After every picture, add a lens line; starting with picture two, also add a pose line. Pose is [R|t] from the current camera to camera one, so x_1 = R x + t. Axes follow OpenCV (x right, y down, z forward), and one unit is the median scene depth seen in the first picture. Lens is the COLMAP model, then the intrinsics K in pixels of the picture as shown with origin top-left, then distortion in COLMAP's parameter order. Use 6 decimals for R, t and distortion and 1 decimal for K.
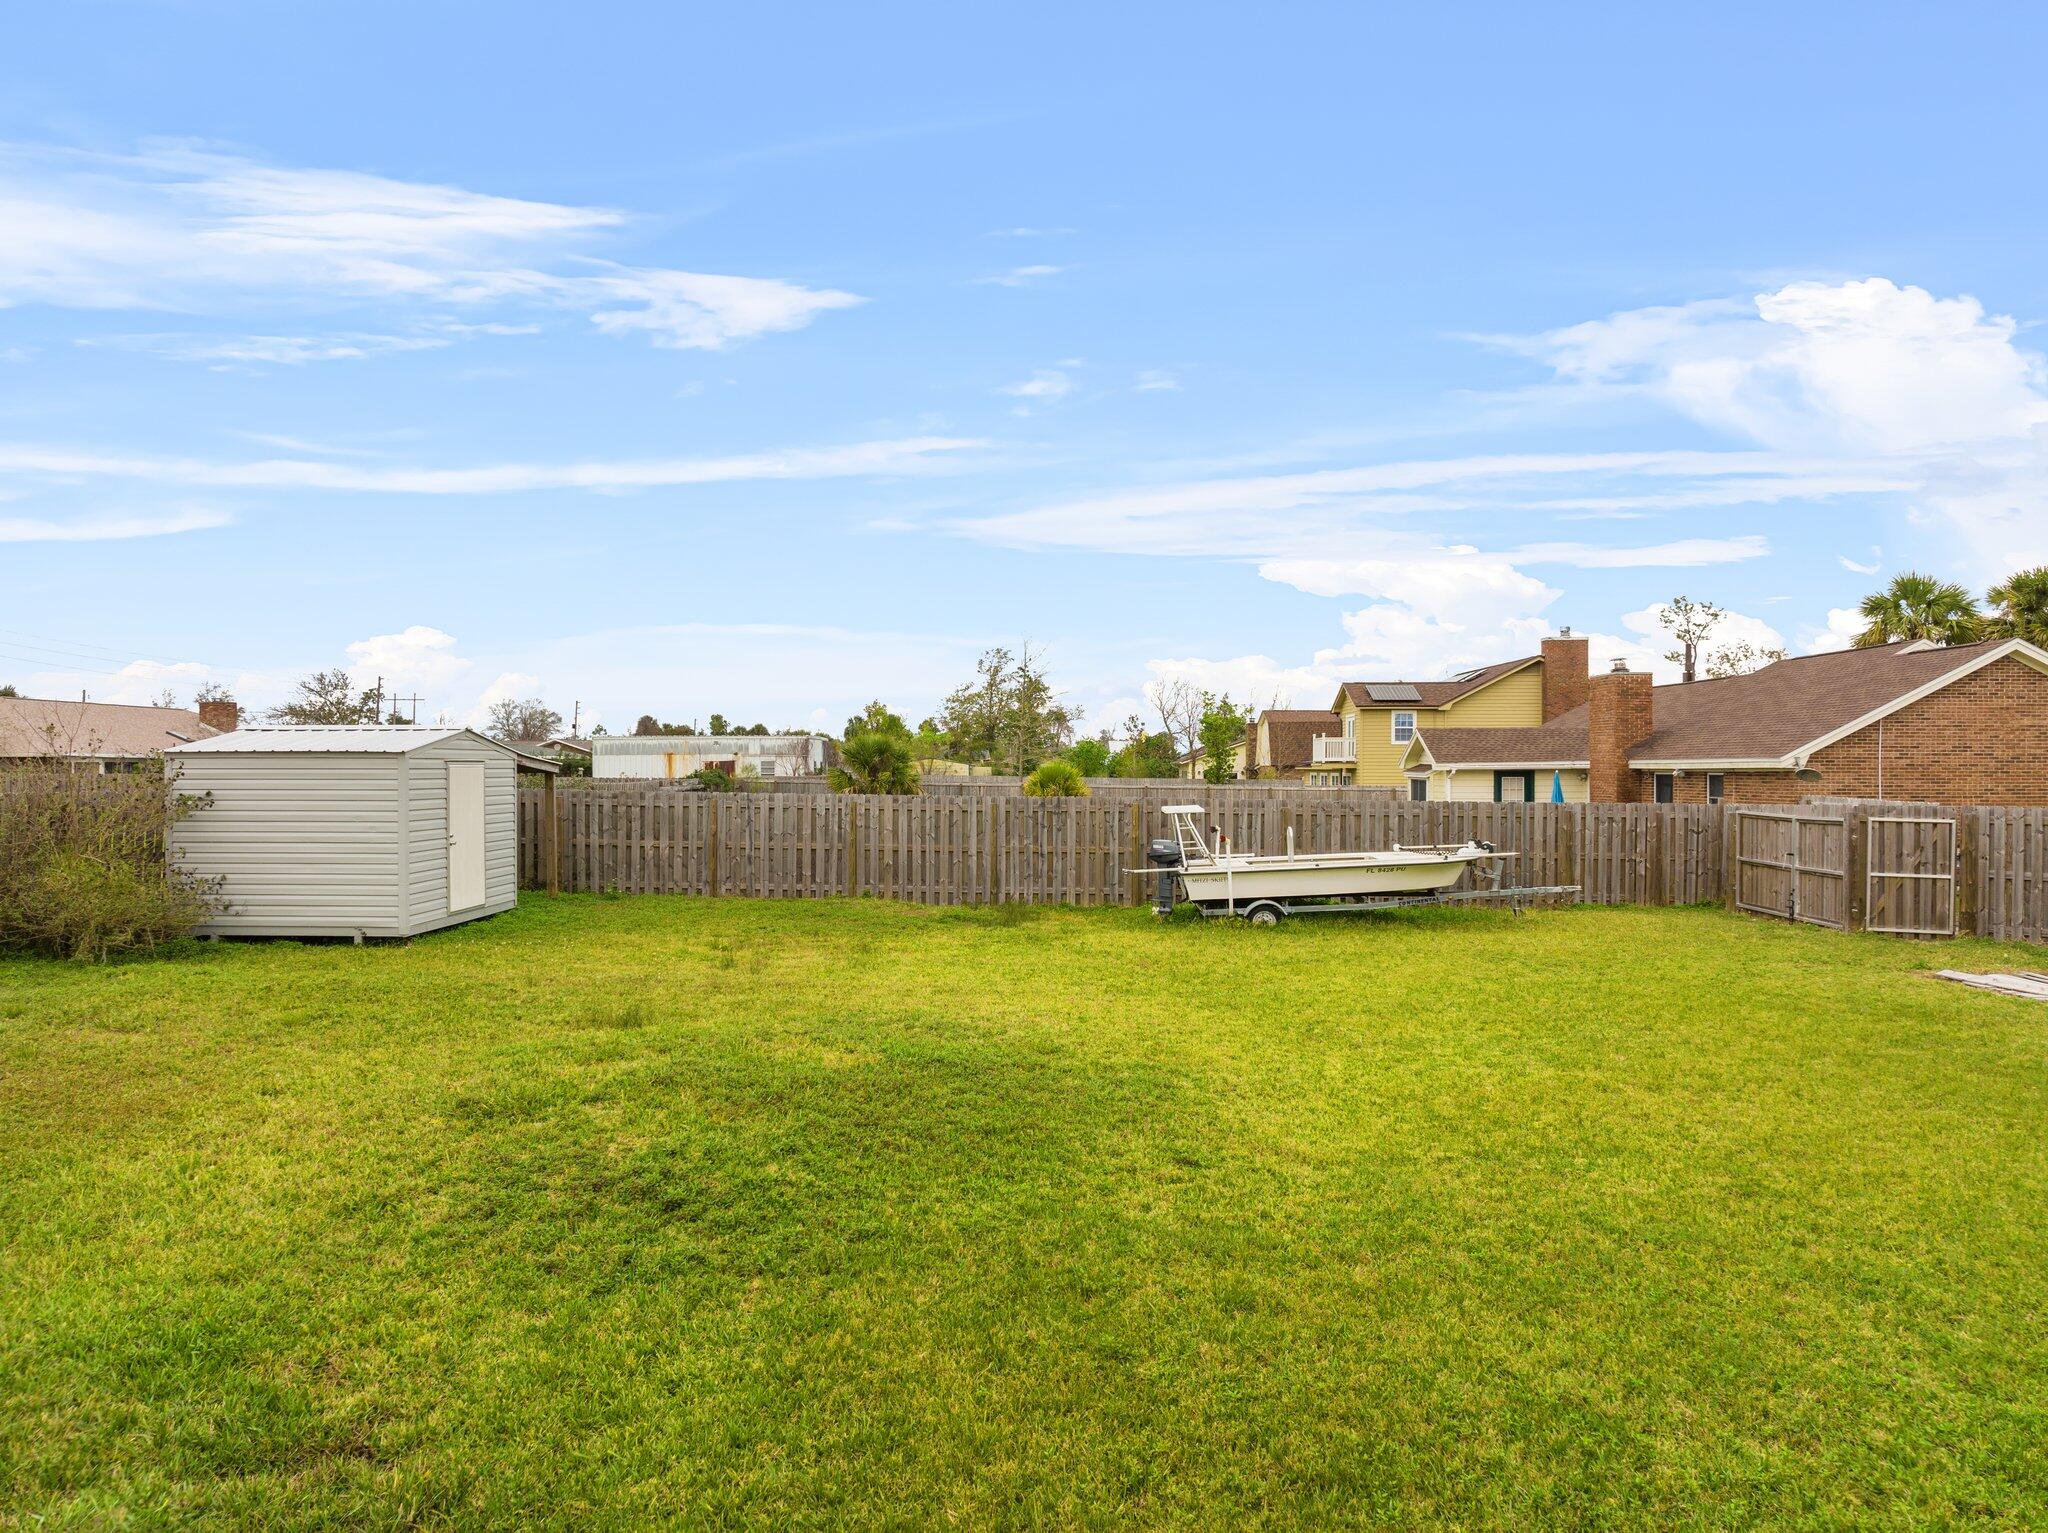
lens RADIAL K [[1435.9, 0, 1024.8], [0, 1435.9, 765.2], [0, 0, 1]] dist [-0.032530, -0.001355]
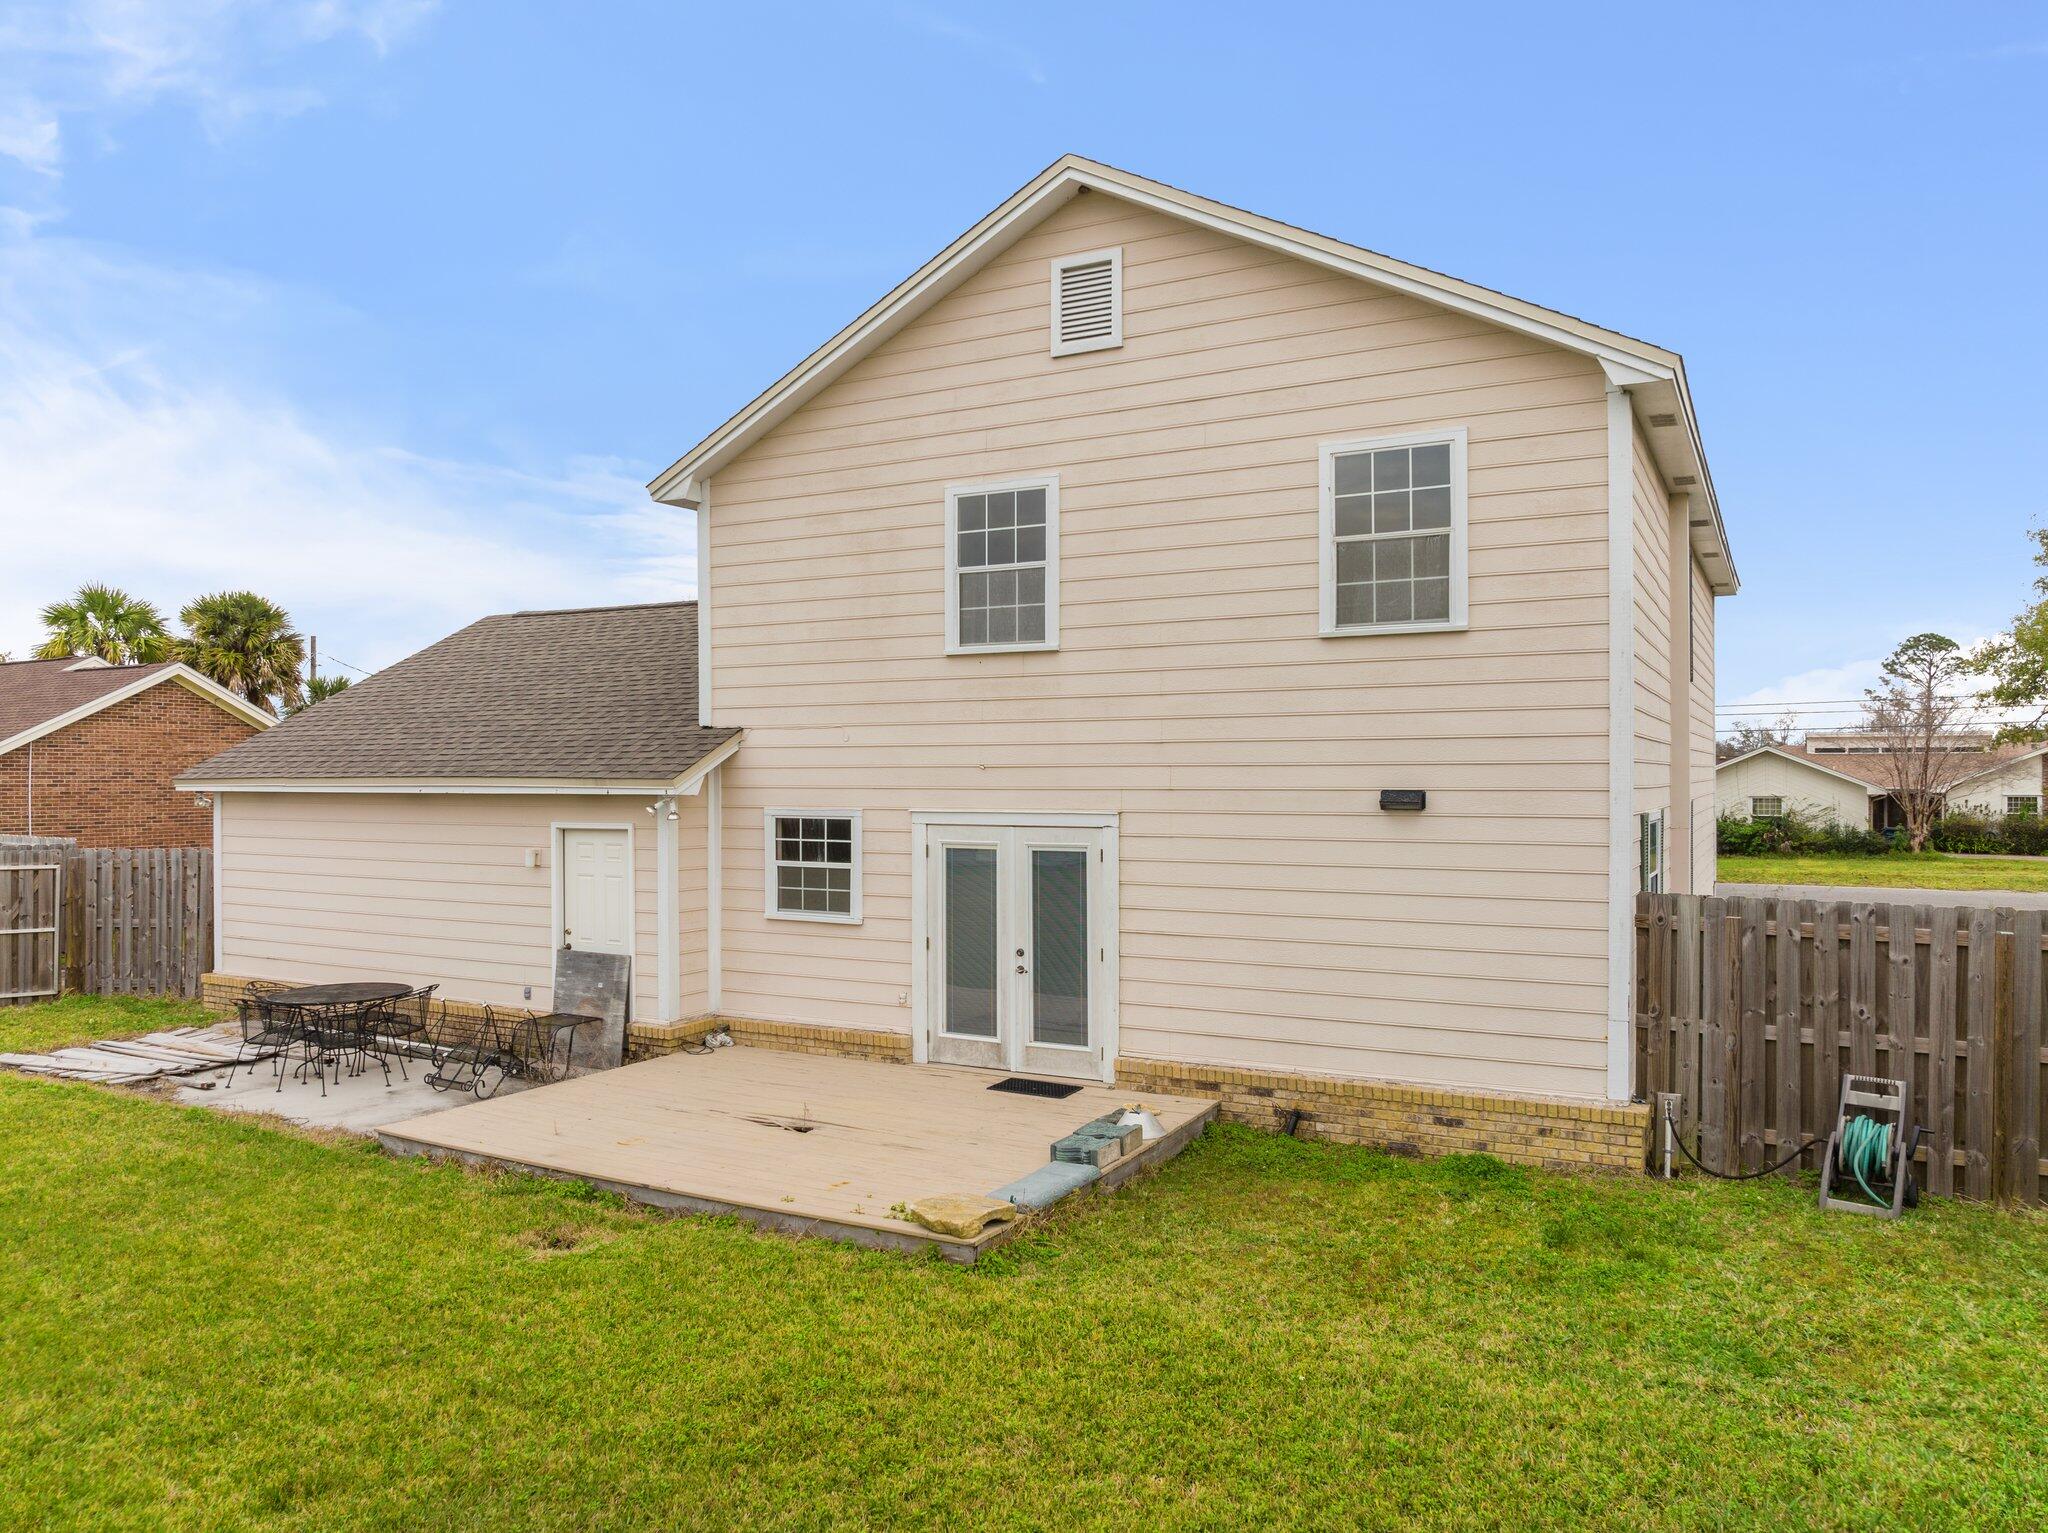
lens RADIAL K [[1433.8, 0, 1018.6], [0, 1433.8, 773.4], [0, 0, 1]] dist [-0.040857, 0.002948]
pose [[0.452230, -0.000845, 0.891901, 0.134746], [0.002097, 0.999998, -0.000115, -0.016797], [-0.891899, 0.001922, 0.452230, 0.059069]]
